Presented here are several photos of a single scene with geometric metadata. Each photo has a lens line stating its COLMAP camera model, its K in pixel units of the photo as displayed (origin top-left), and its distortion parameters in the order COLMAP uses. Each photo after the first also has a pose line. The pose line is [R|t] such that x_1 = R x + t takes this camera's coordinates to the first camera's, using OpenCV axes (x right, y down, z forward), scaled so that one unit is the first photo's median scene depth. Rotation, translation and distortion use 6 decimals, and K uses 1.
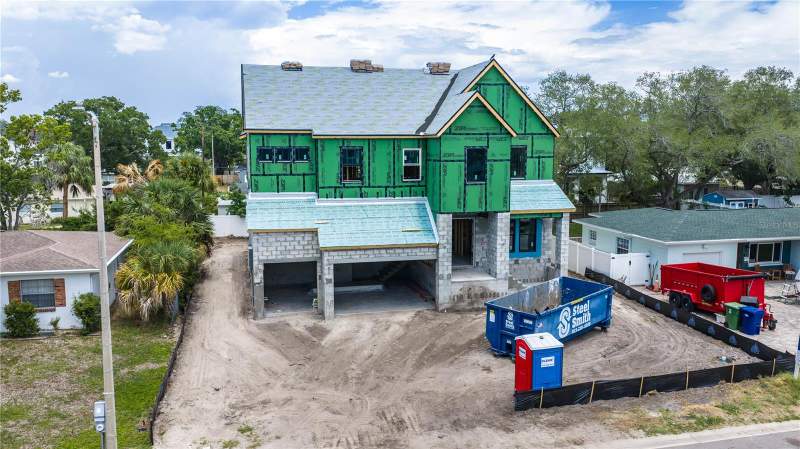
lens RADIAL K [[675.0, 0, 400.0], [0, 675.0, 224.5], [0, 0, 1]] dist [0.008302, -0.008907]
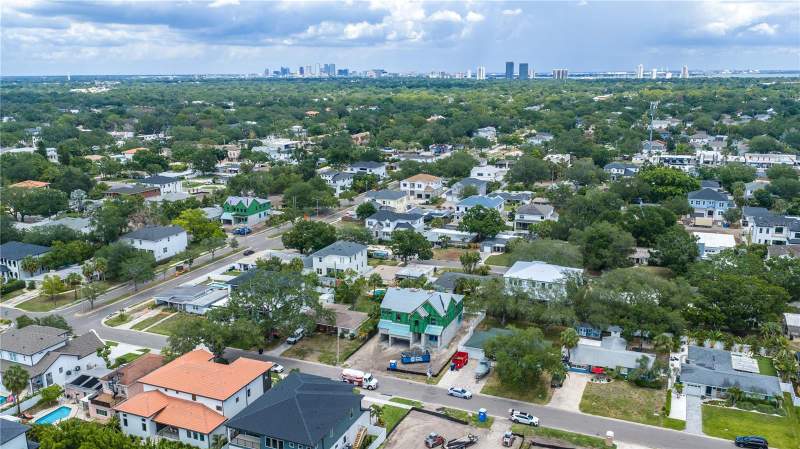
lens RADIAL K [[675.0, 0, 400.0], [0, 675.0, 224.5], [0, 0, 1]] dist [0.008302, -0.008907]
pose [[0.795923, 0.127438, -0.591833, 2.854529], [-0.066604, 0.990092, 0.123622, -1.410126], [0.601723, -0.058975, 0.796524, -2.969463]]
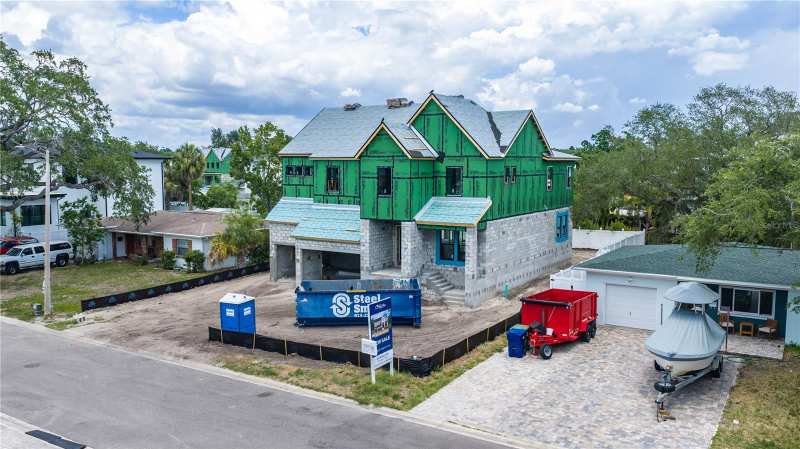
lens RADIAL K [[675.0, 0, 400.0], [0, 675.0, 224.5], [0, 0, 1]] dist [0.008302, -0.008907]
pose [[0.688157, 0.069862, -0.722191, 1.038403], [-0.093193, 0.995620, 0.007511, -0.021377], [0.719552, 0.062134, 0.691653, 0.168041]]
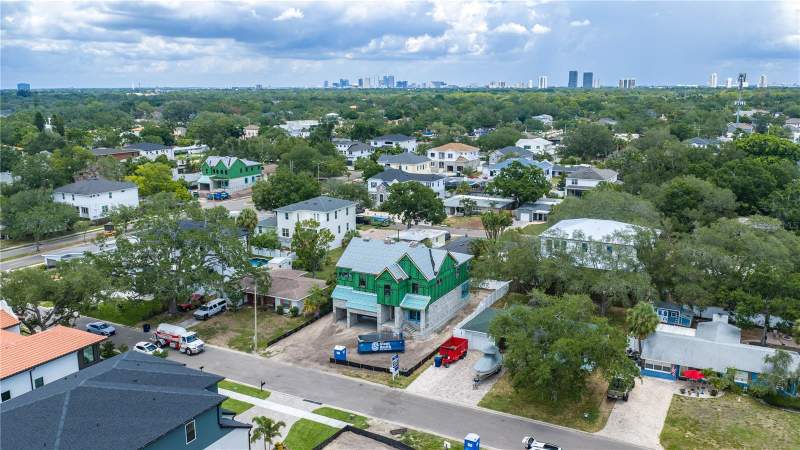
lens RADIAL K [[682.8, 0, 409.1], [0, 682.8, 226.6], [0, 0, 1]] dist [0.001197, -0.005473]
pose [[0.747728, 0.133692, -0.650408, 2.153302], [-0.084039, 0.990698, 0.107024, -0.710026], [0.658666, -0.025365, 0.752008, -1.241573]]
